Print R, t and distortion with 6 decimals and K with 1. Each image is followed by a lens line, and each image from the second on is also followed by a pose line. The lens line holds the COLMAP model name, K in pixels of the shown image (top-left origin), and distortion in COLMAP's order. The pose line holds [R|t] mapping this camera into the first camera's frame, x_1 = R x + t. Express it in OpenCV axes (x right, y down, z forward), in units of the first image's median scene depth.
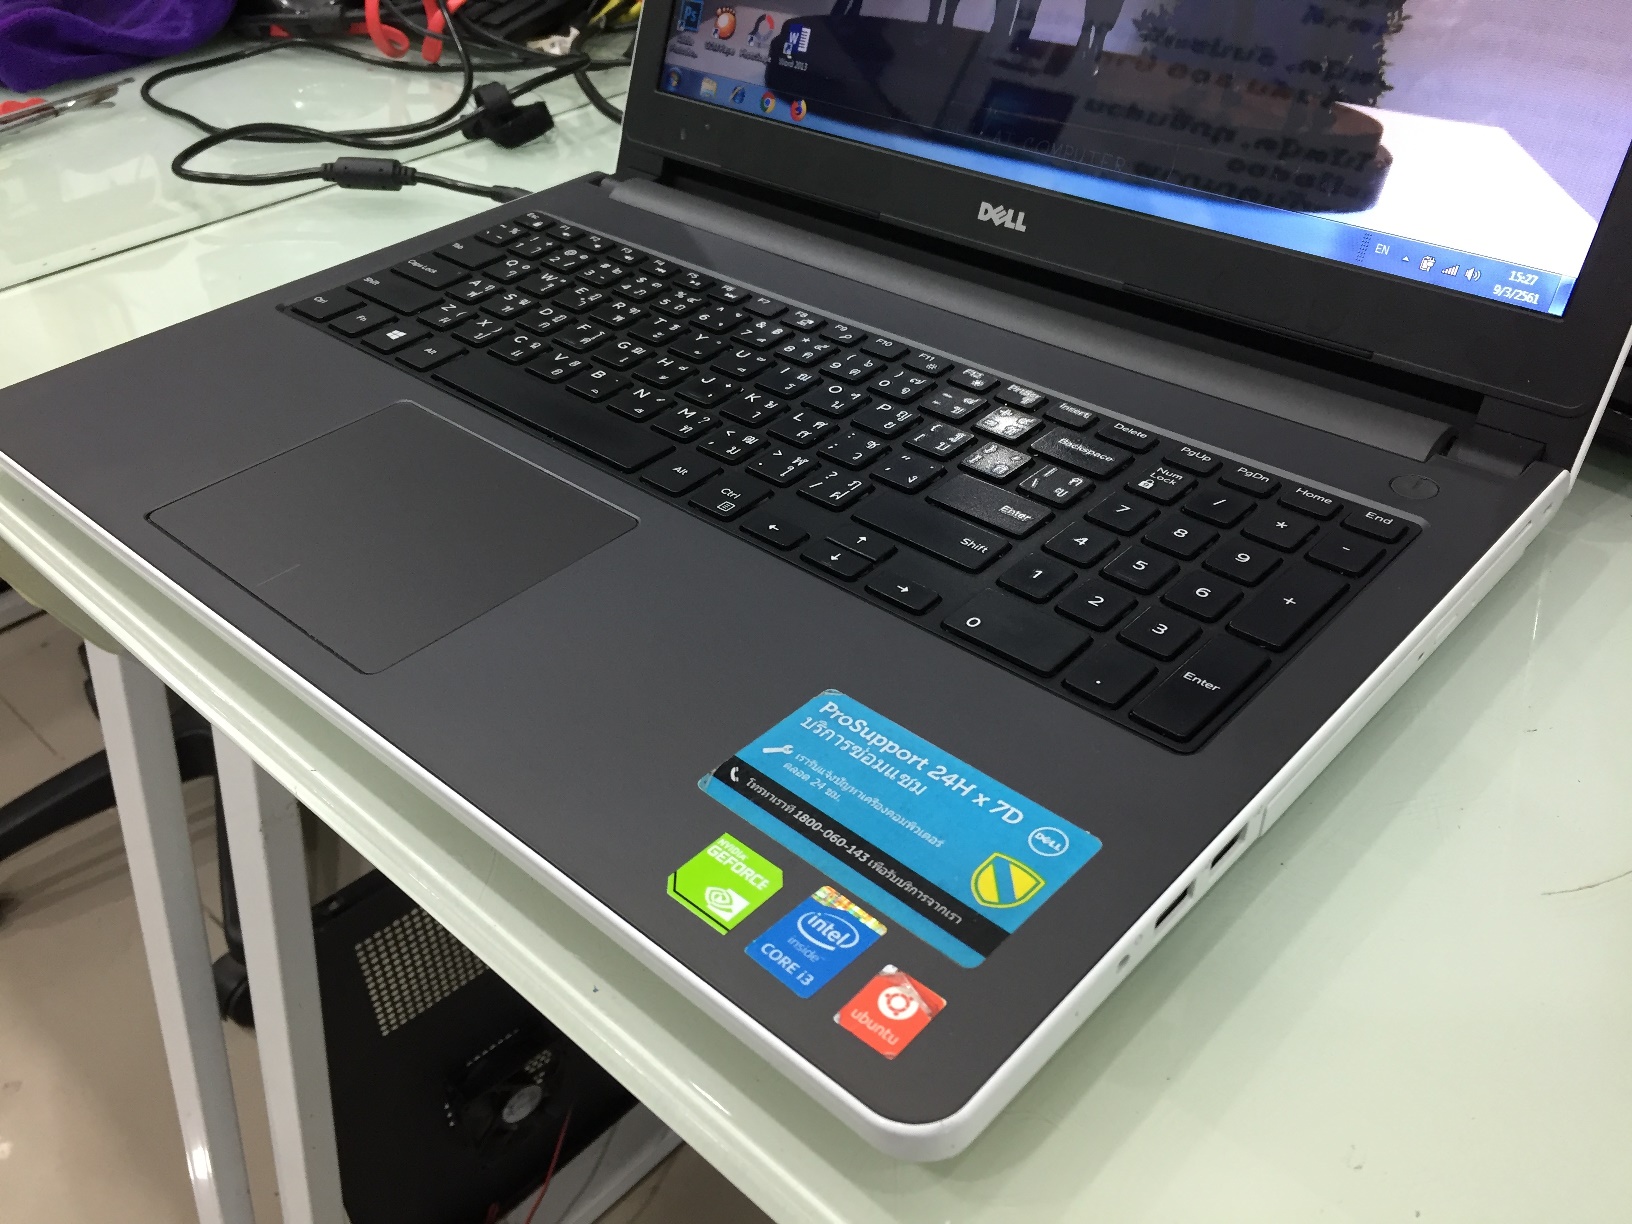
lens RADIAL K [[1435.9, 0, 817.5], [0, 1435.9, 607.6], [0, 0, 1]] dist [0.055924, -0.099735]
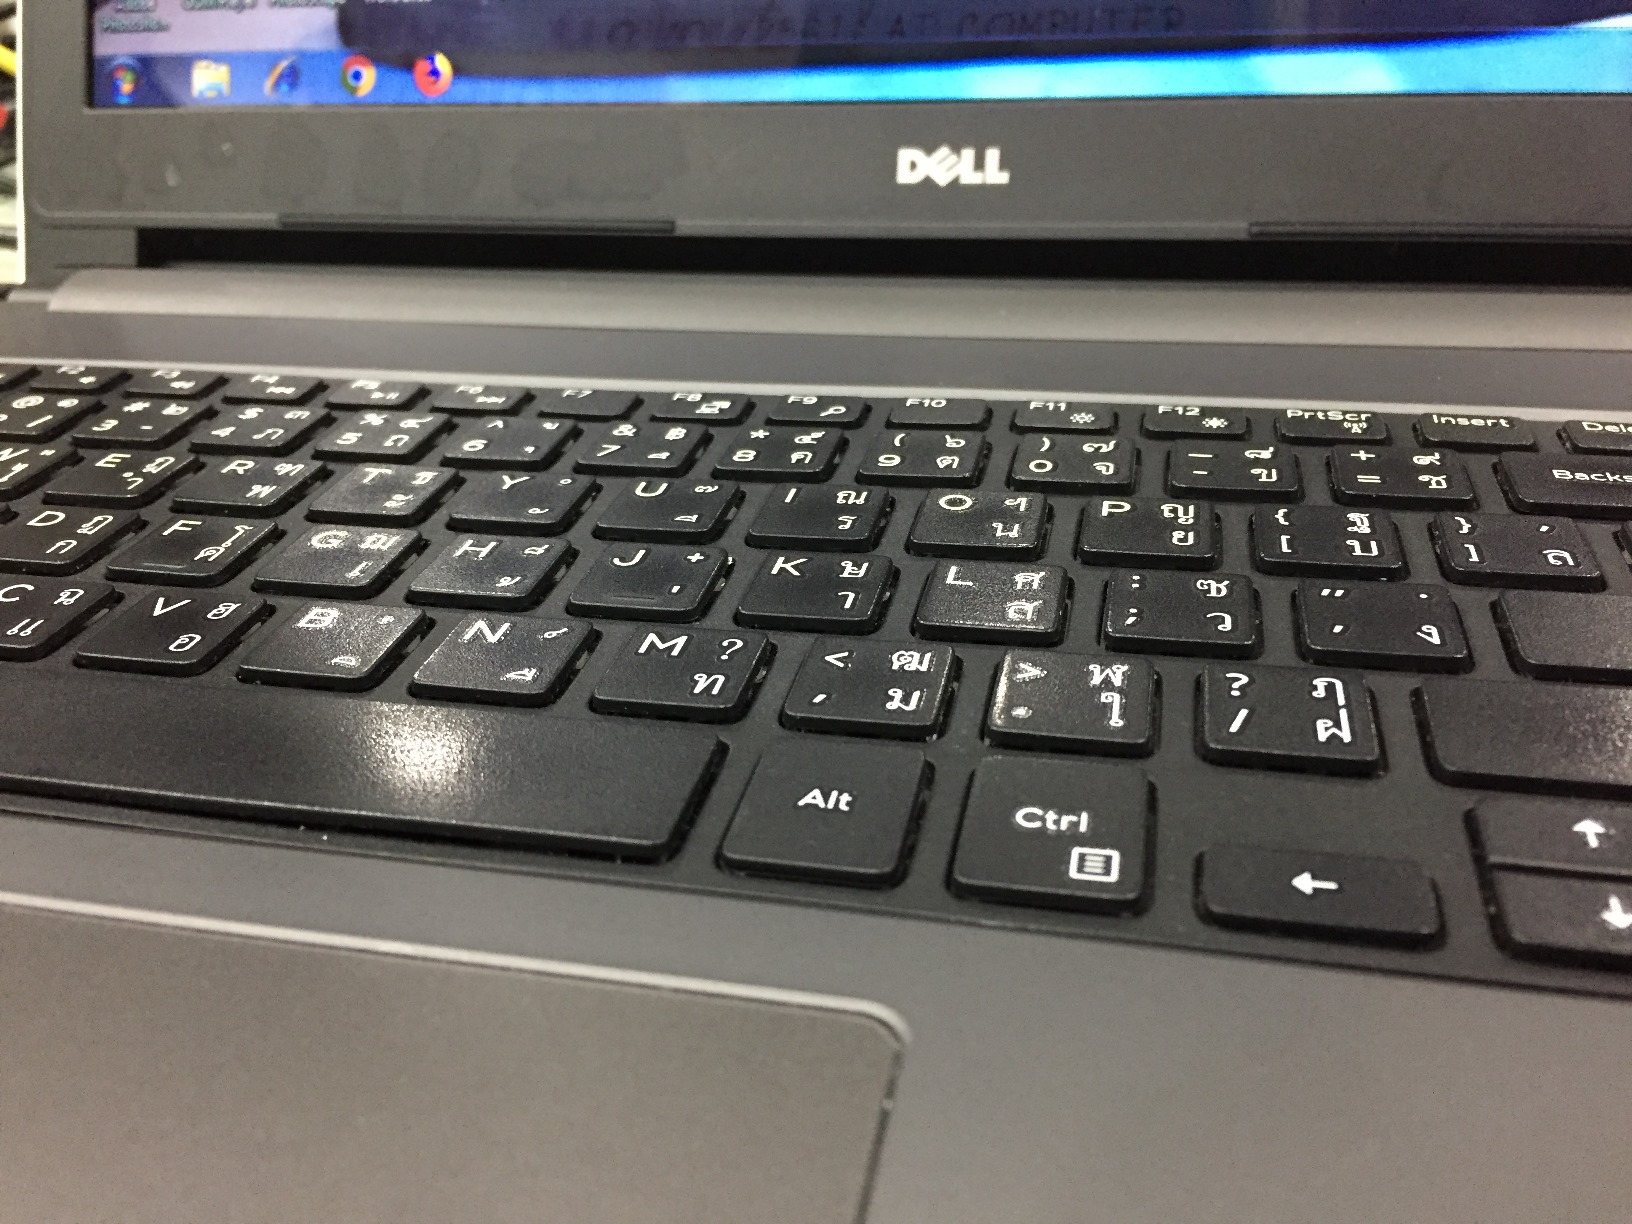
lens RADIAL K [[1435.9, 0, 814.6], [0, 1435.9, 614.5], [0, 0, 1]] dist [0.055924, -0.099735]
pose [[0.868021, -0.240709, 0.434279, -0.232234], [0.302095, 0.950149, -0.077175, -0.114152], [-0.394053, 0.198183, 0.897466, 0.733999]]
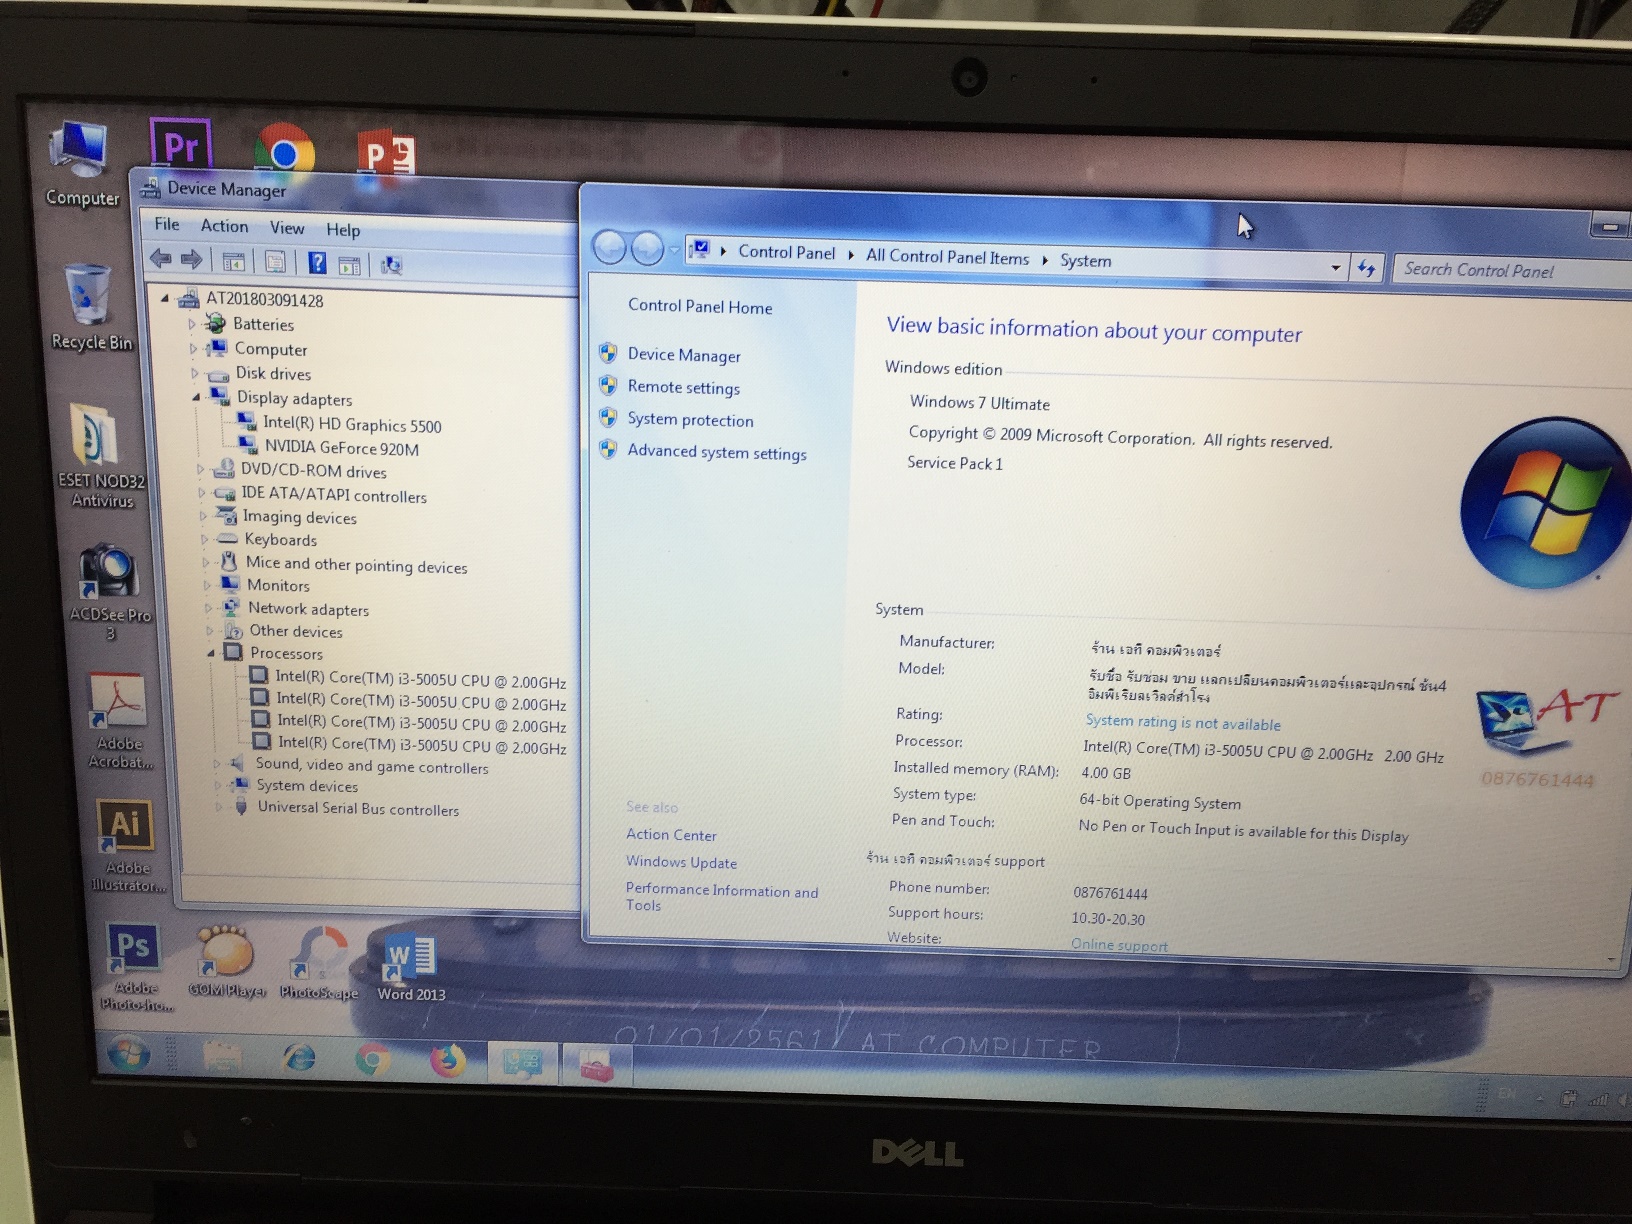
lens RADIAL K [[1435.9, 0, 812.6], [0, 1435.9, 612.6], [0, 0, 1]] dist [0.055924, -0.099735]
pose [[0.744399, -0.331418, 0.579683, -0.253078], [0.345109, 0.934150, 0.090903, -0.723018], [-0.571638, 0.132386, 0.809755, 0.599733]]
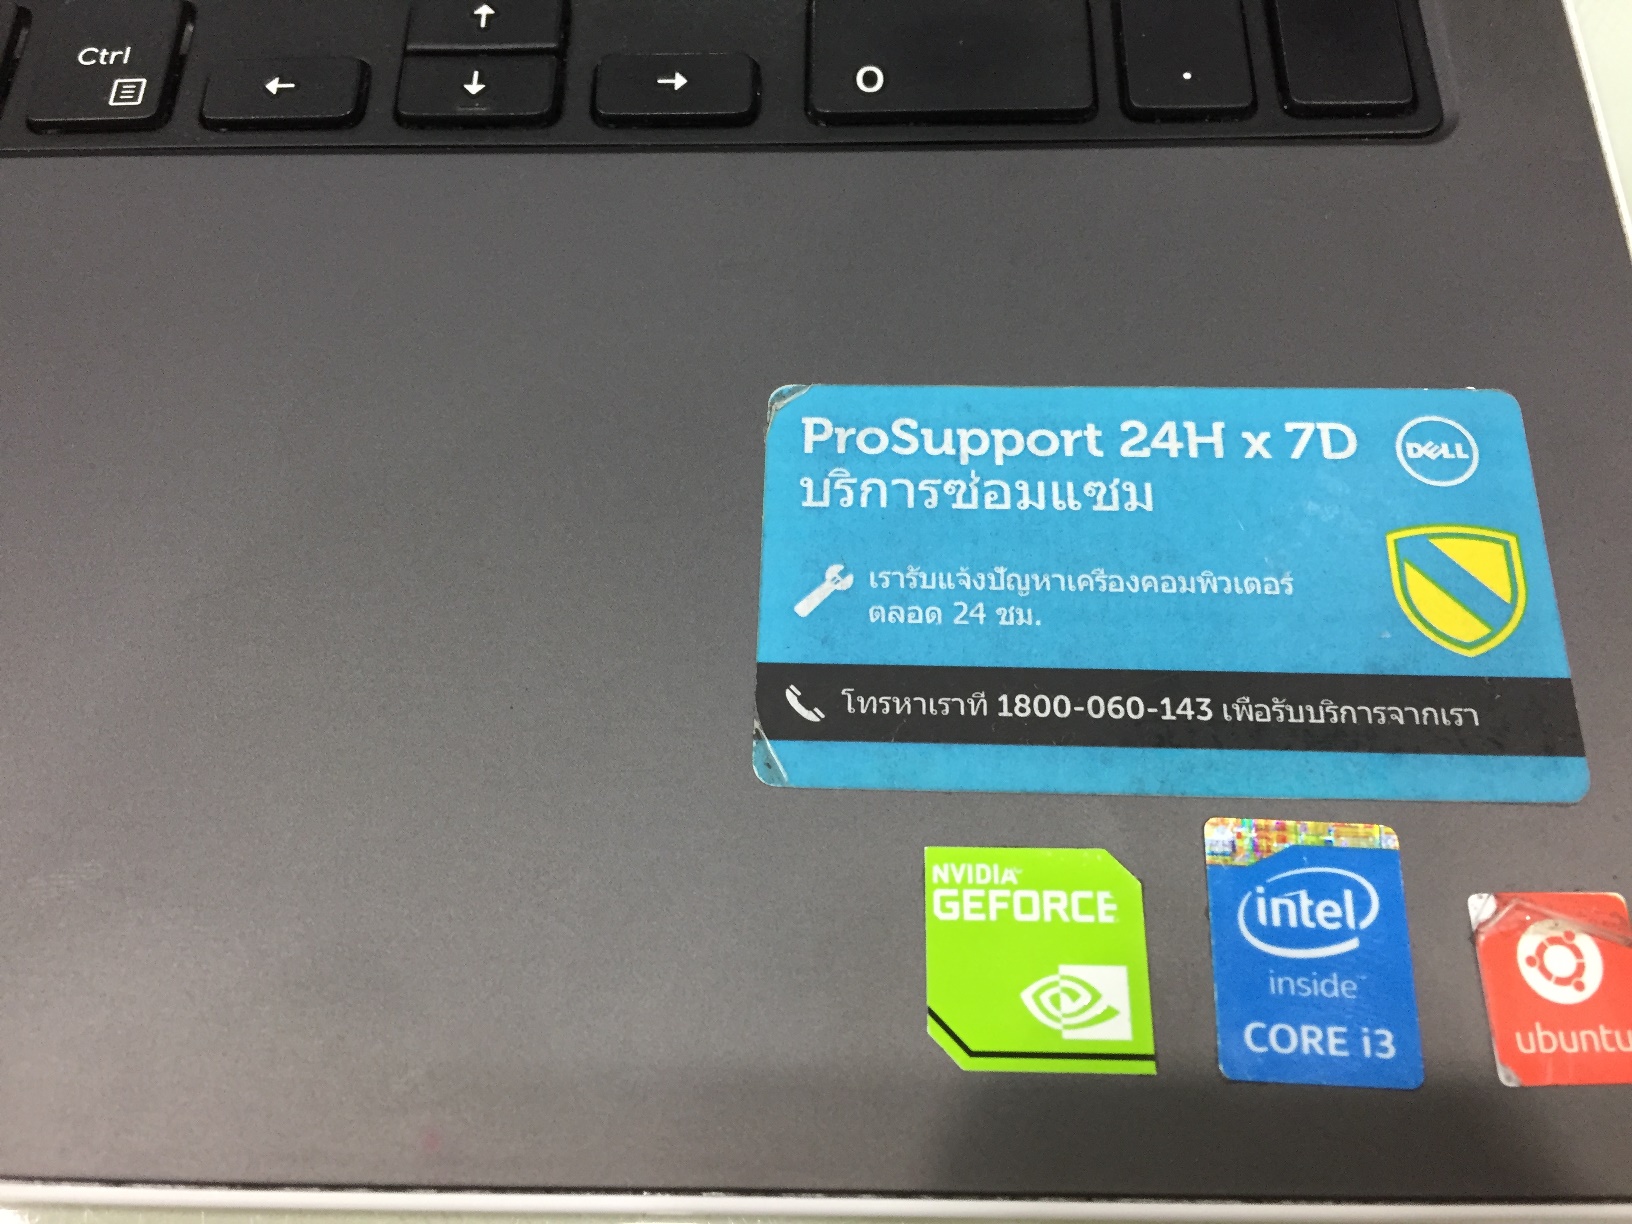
lens RADIAL K [[1435.9, 0, 826.8], [0, 1435.9, 615.2], [0, 0, 1]] dist [0.055924, -0.099735]
pose [[0.742510, -0.605887, 0.285623, -0.123792], [0.390946, 0.738237, 0.549698, -0.108948], [-0.543912, -0.296493, 0.785017, 0.511010]]
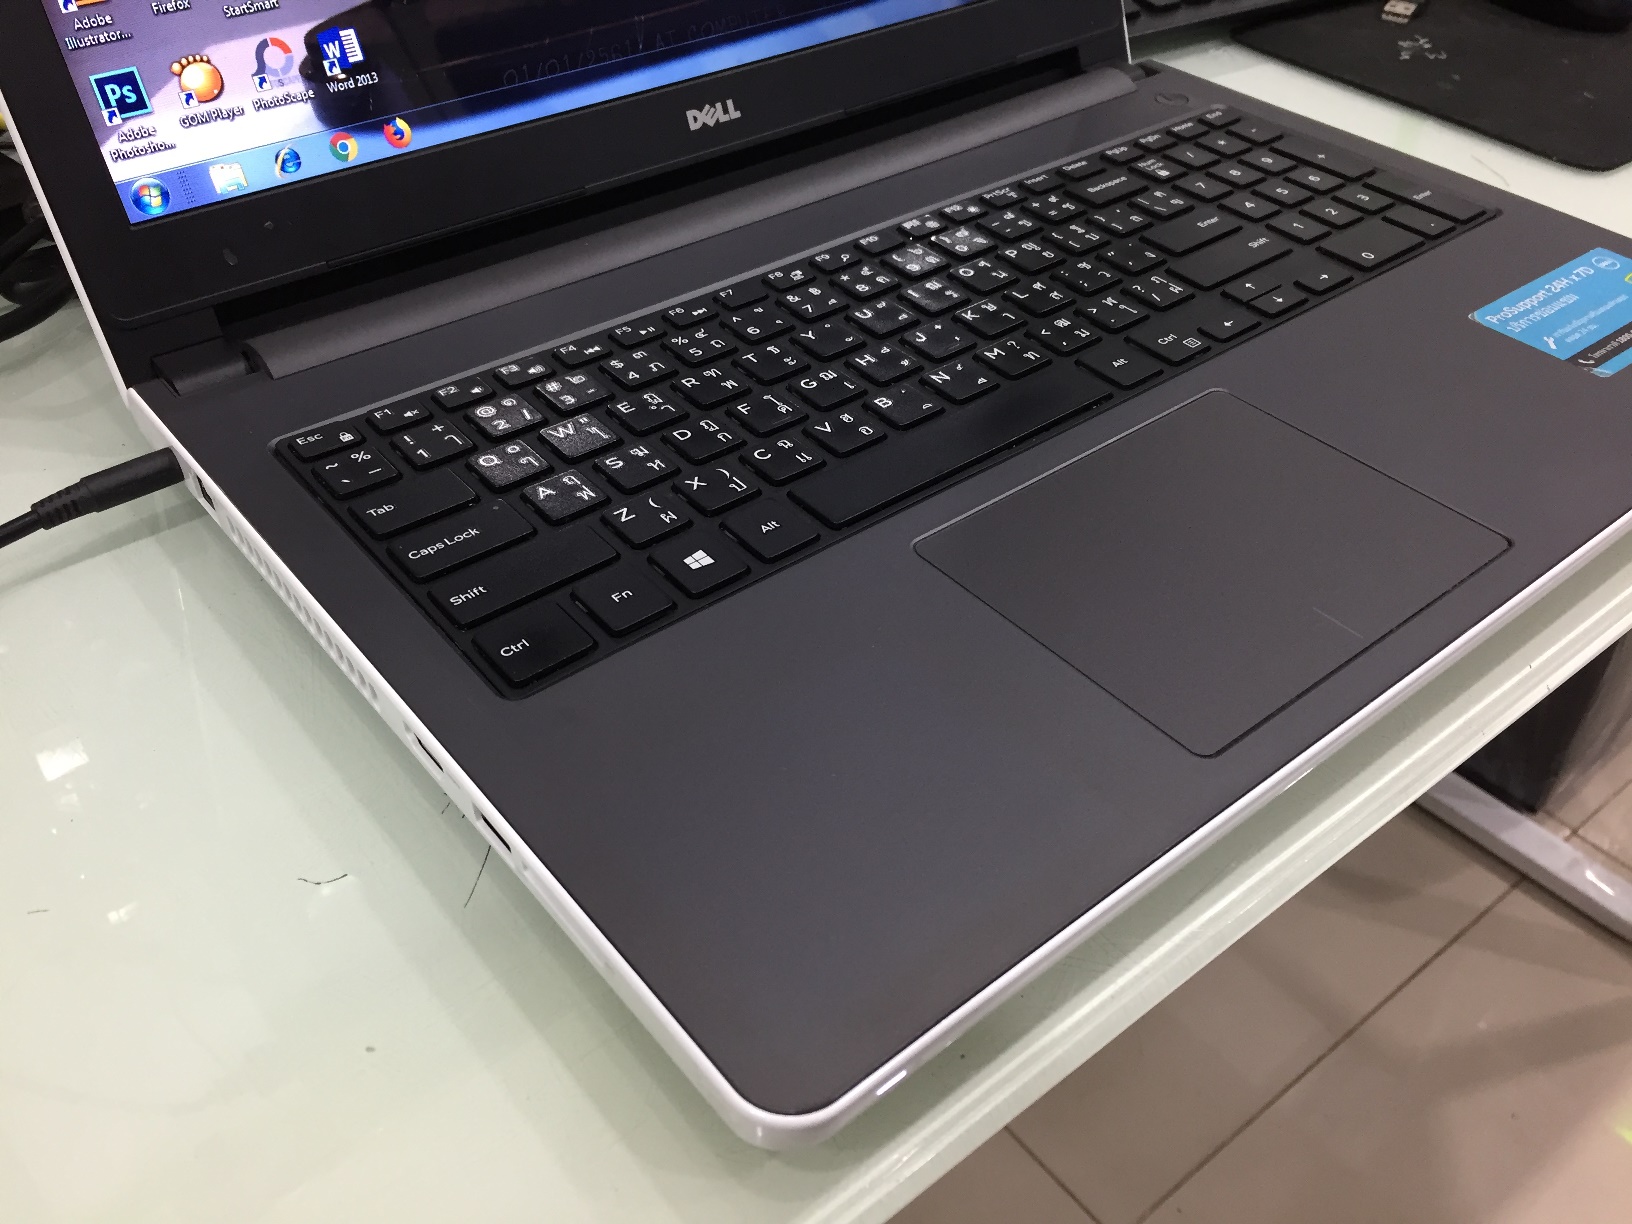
lens RADIAL K [[1435.9, 0, 821.8], [0, 1435.9, 608.1], [0, 0, 1]] dist [0.055924, -0.099735]
pose [[0.128073, -0.600587, 0.789236, -1.008820], [0.563403, 0.698972, 0.440472, -0.532737], [-0.816195, 0.388245, 0.427891, 0.842821]]
